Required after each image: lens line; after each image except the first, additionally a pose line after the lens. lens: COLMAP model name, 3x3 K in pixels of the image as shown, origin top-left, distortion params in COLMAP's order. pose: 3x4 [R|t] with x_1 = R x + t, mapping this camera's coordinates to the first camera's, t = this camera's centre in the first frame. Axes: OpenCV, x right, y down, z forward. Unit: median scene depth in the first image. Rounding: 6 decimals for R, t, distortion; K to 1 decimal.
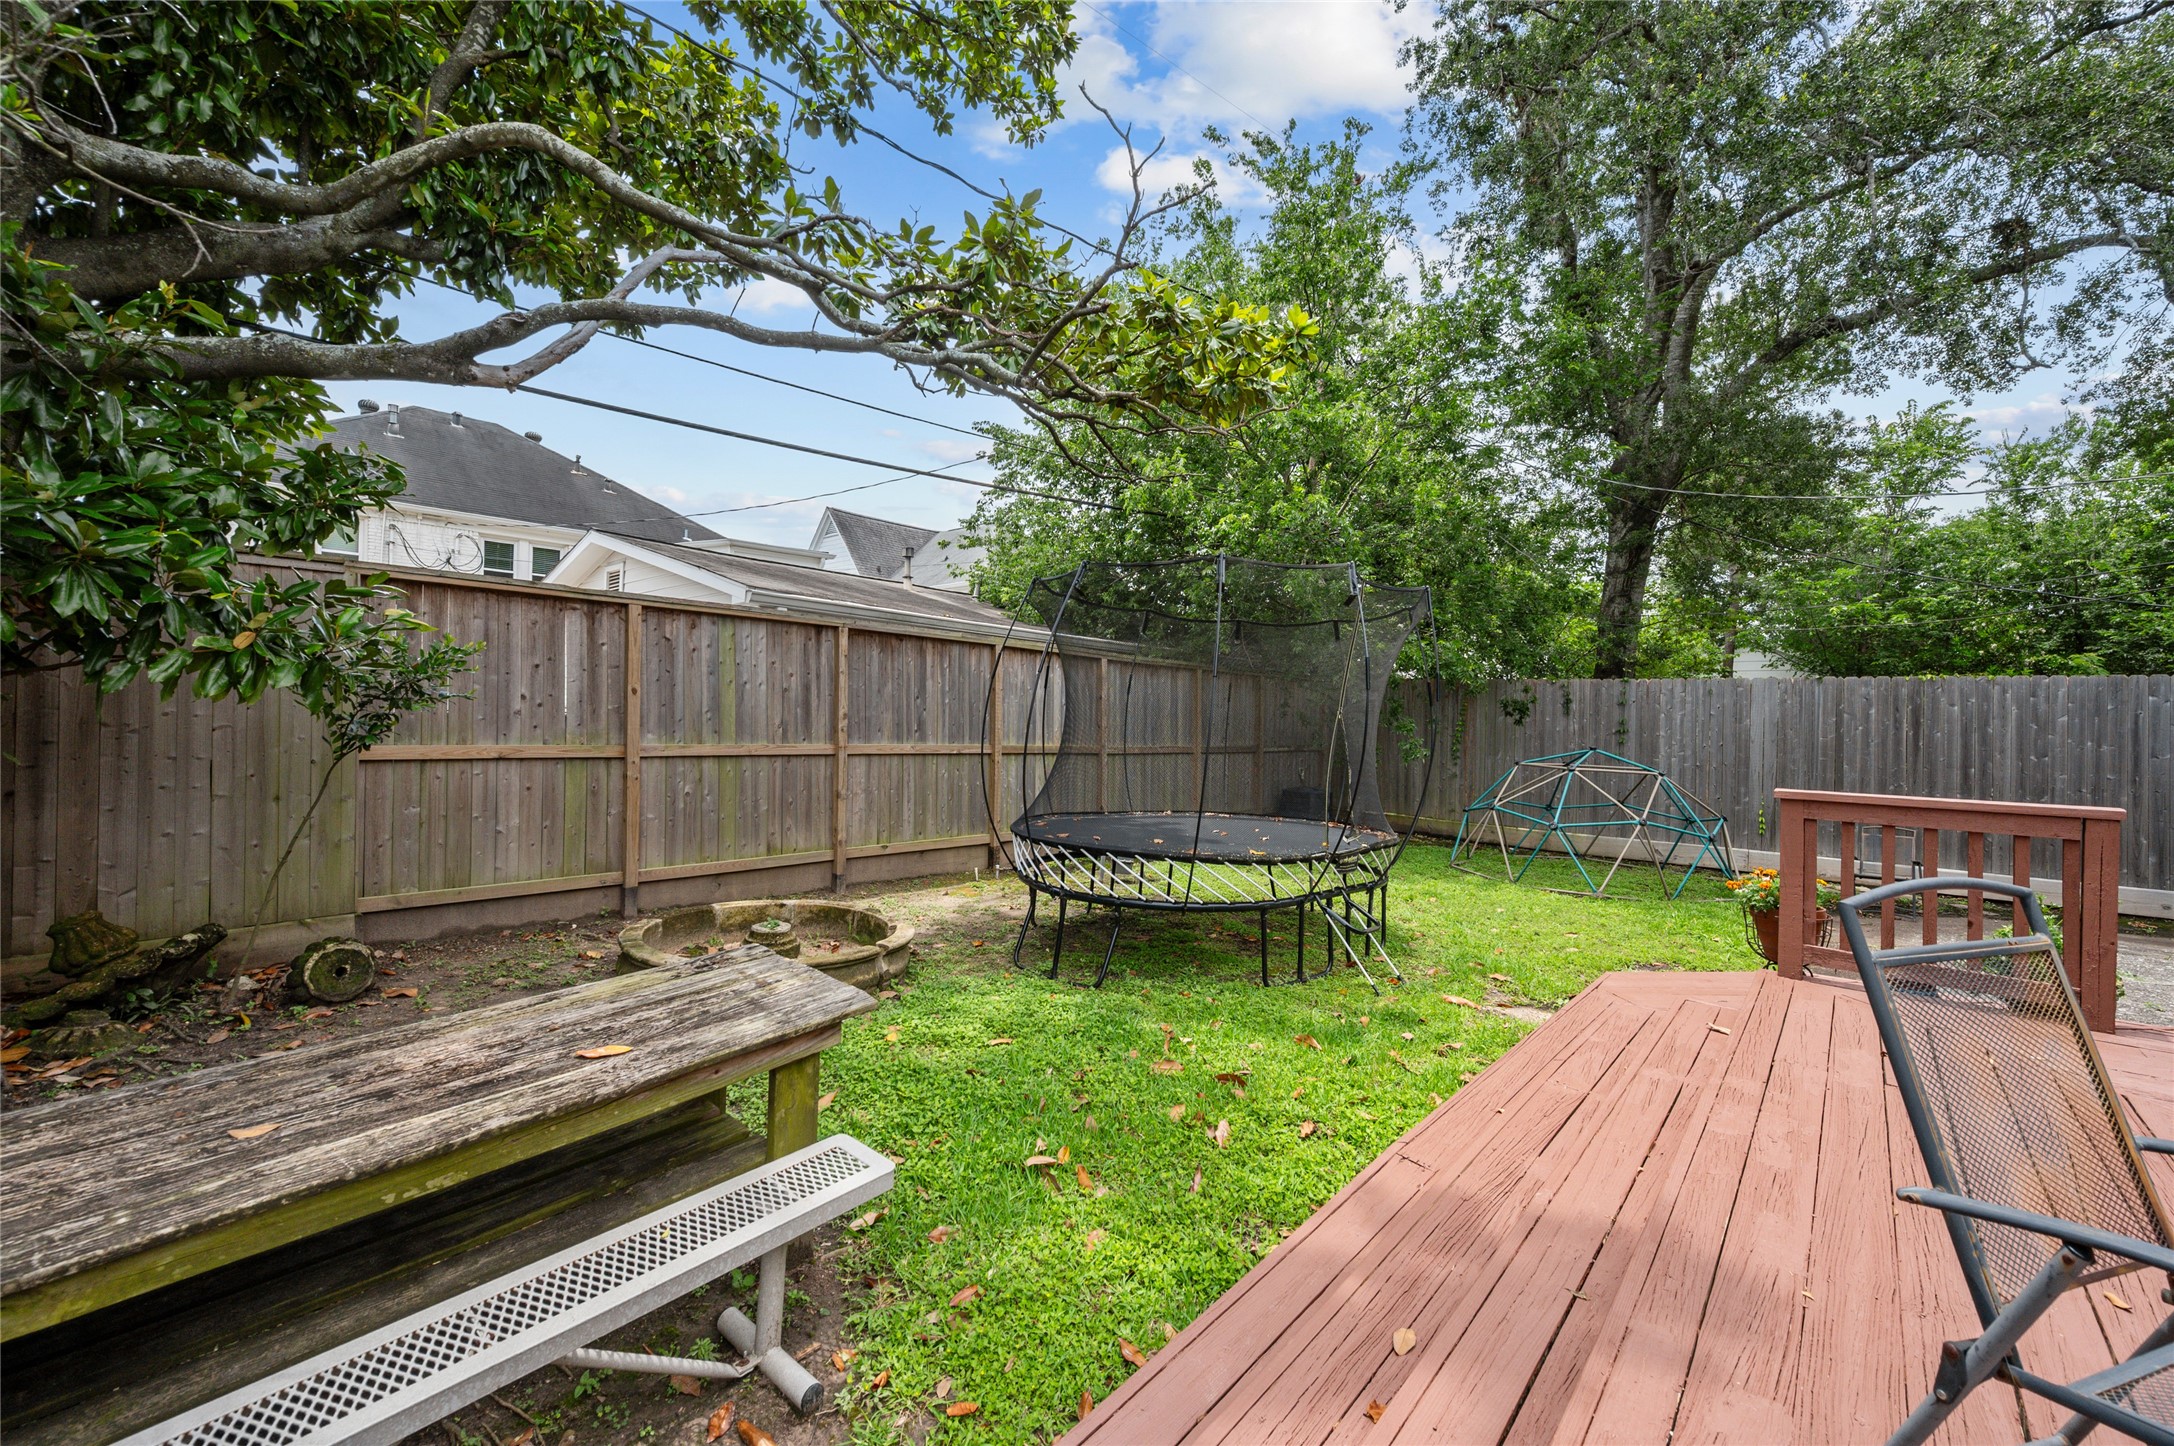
lens RADIAL K [[875.7, 0, 1090.5], [0, 875.7, 709.2], [0, 0, 1]] dist [-0.001061, 0.000285]
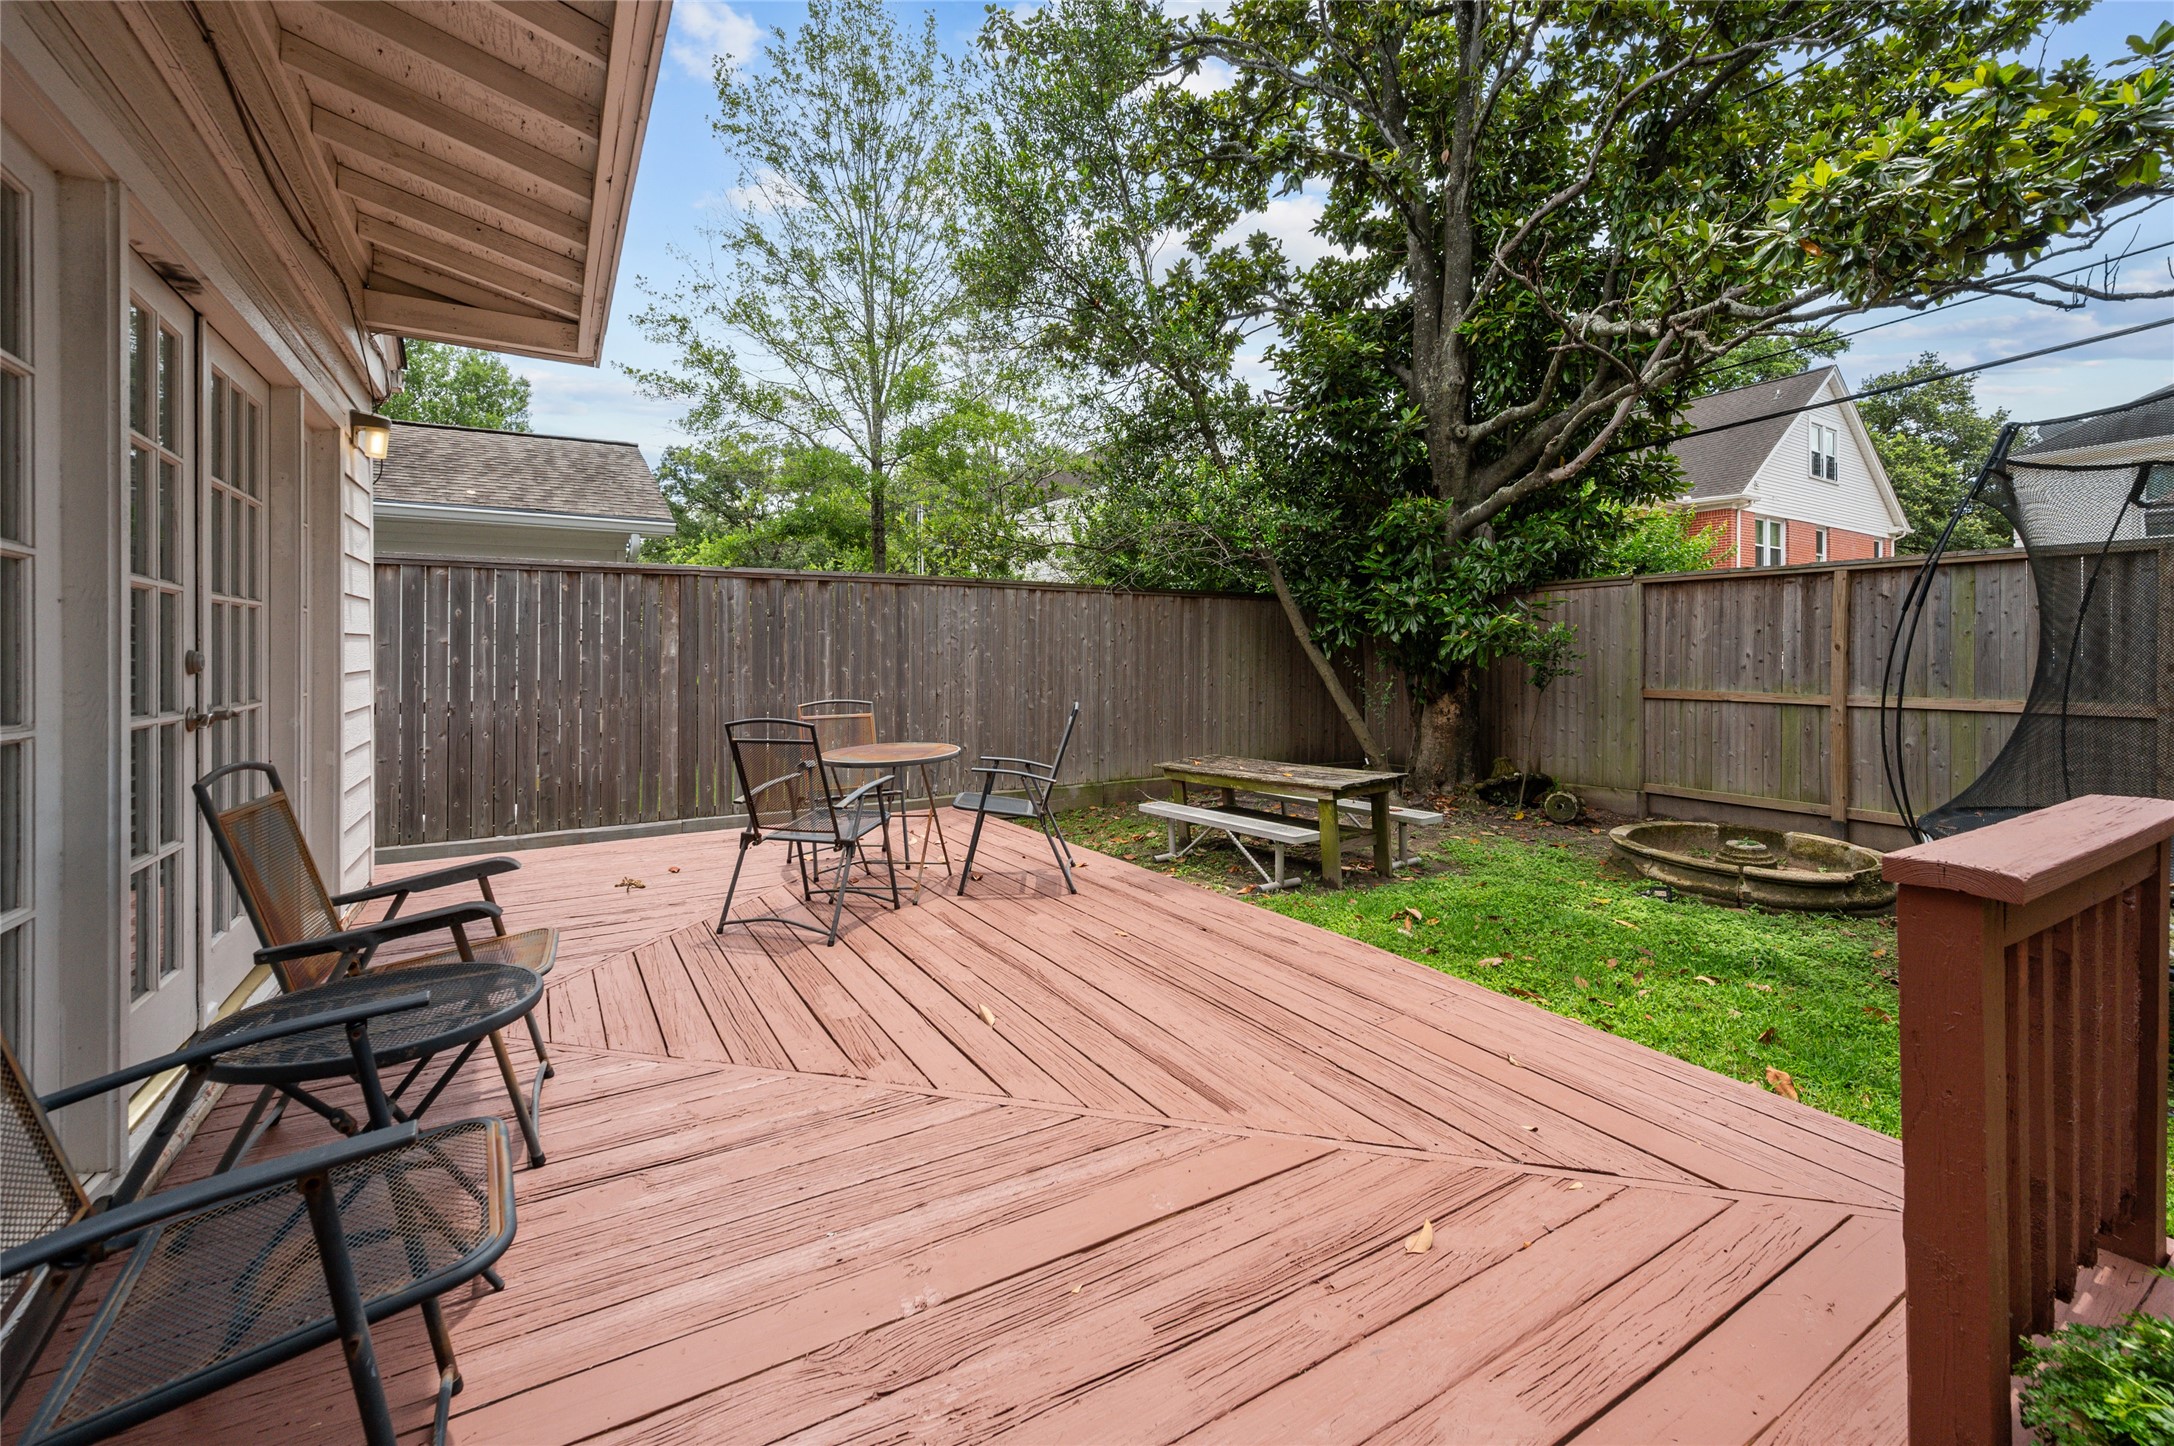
lens RADIAL K [[892.5, 0, 1090.2], [0, 892.5, 662.4], [0, 0, 1]] dist [0.000152, 0.000124]
pose [[-0.293509, -0.018483, -0.955778, 0.738481], [0.000307, 0.999811, -0.019429, 0.017551], [0.955956, -0.005996, -0.293448, 0.354445]]
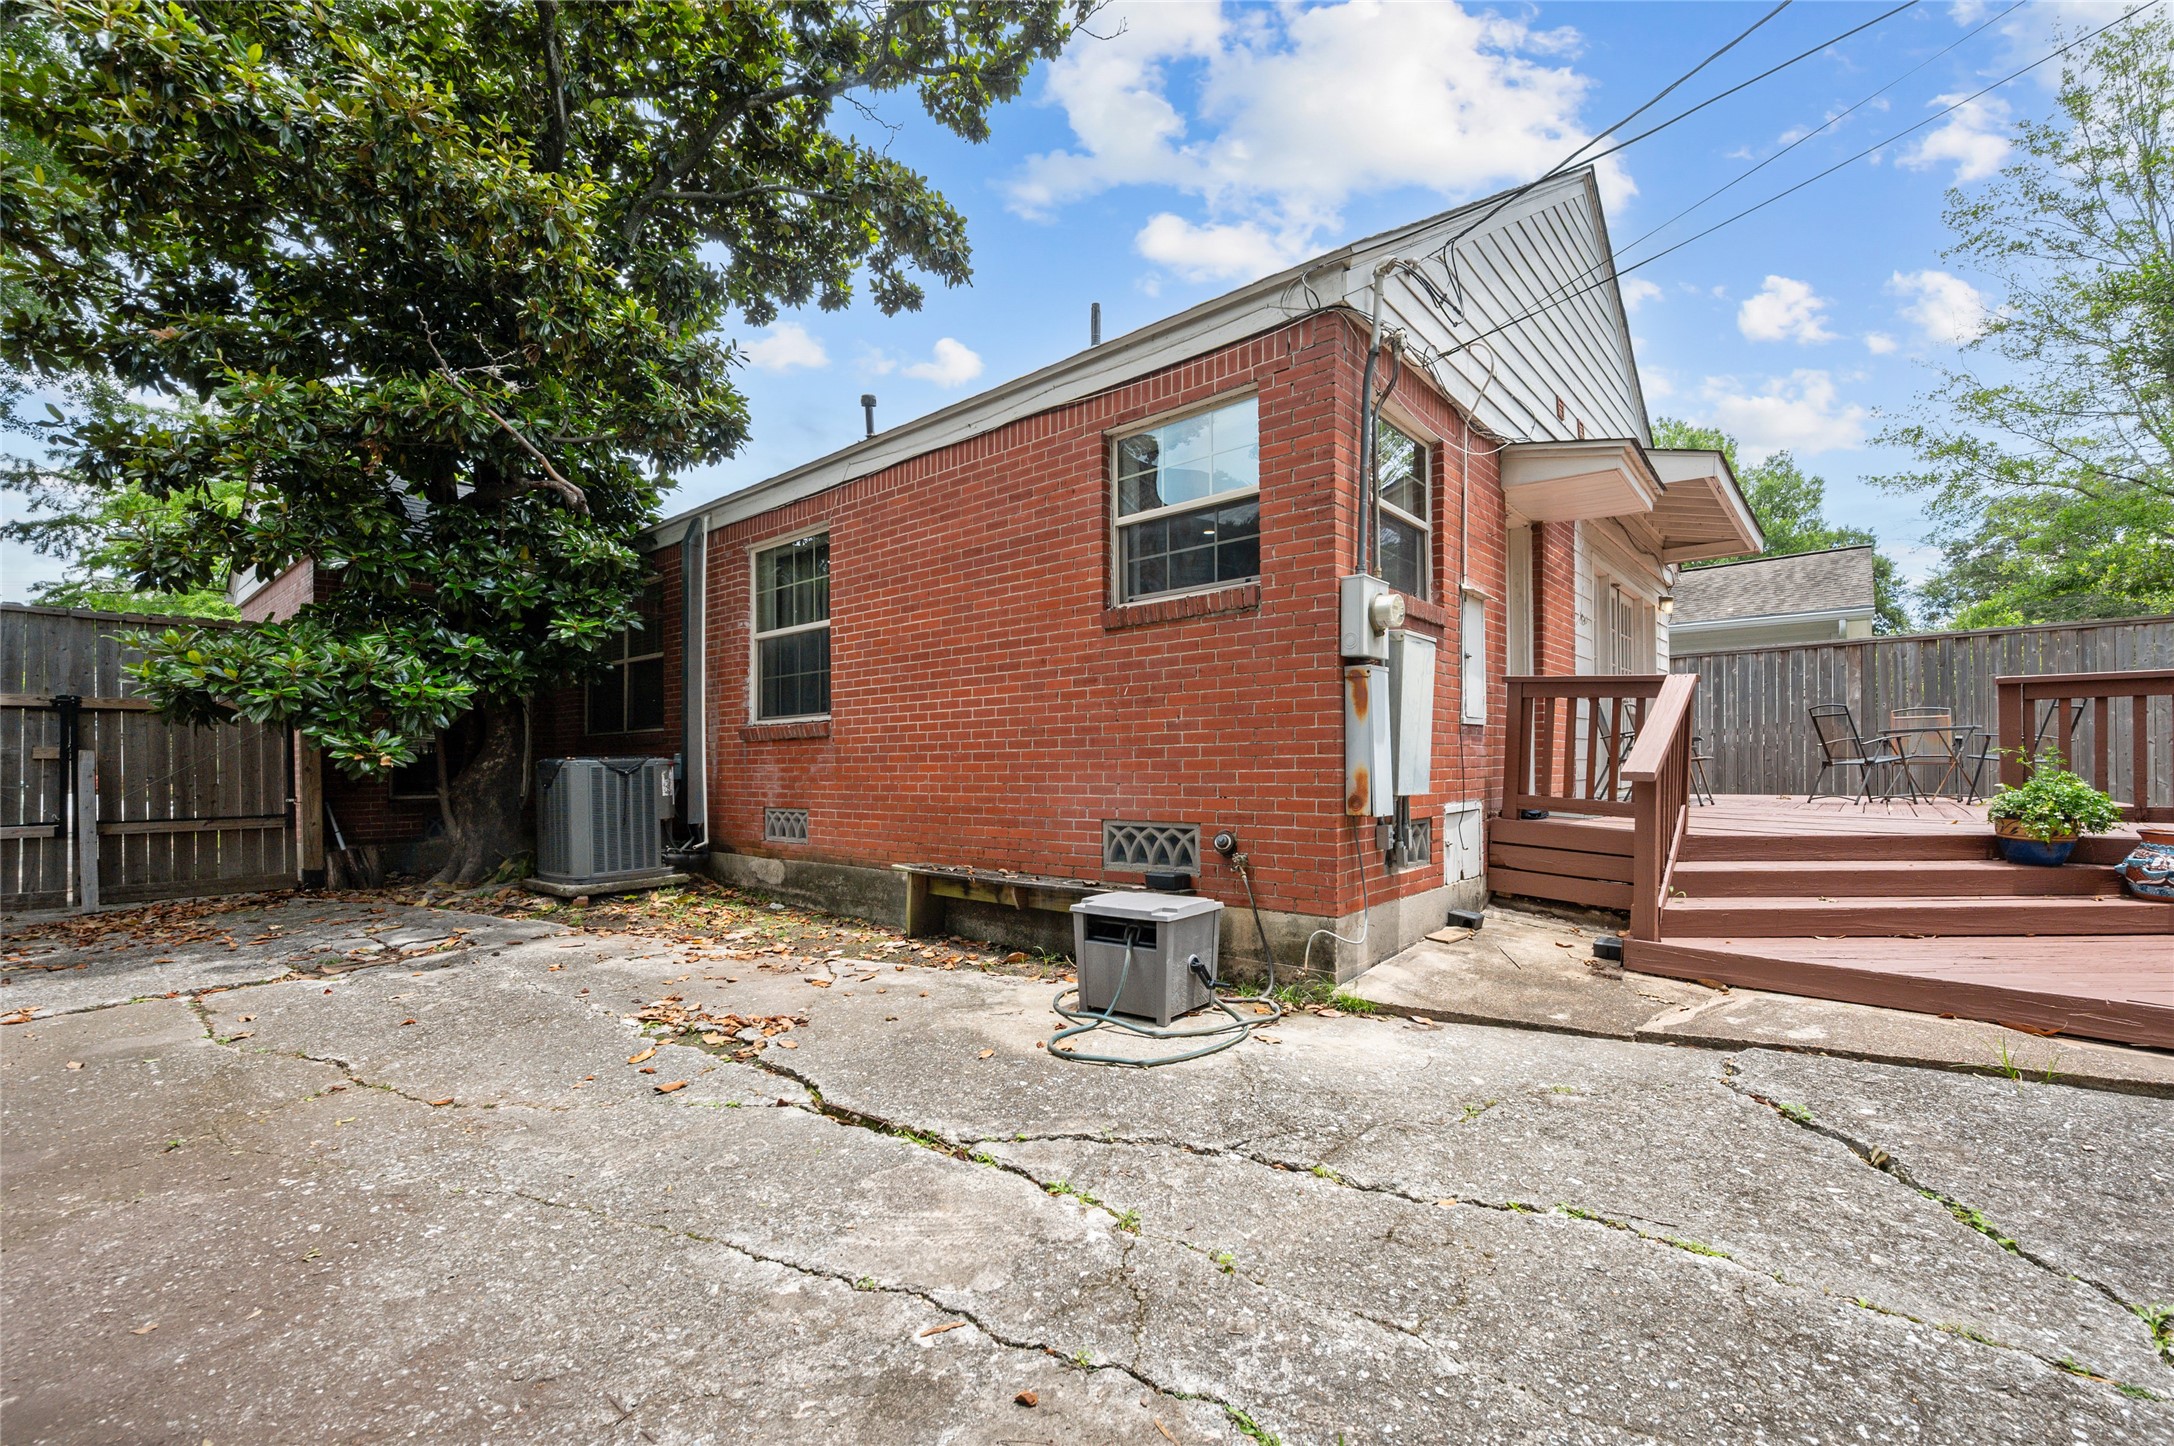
lens RADIAL K [[918.1, 0, 1095.0], [0, 918.1, 757.7], [0, 0, 1]] dist [-0.000703, 0.000596]
pose [[-0.999694, -0.017162, -0.017841, 1.223905], [-0.016938, 0.999776, -0.012652, 0.129884], [0.018054, -0.012346, -0.999761, 1.127995]]
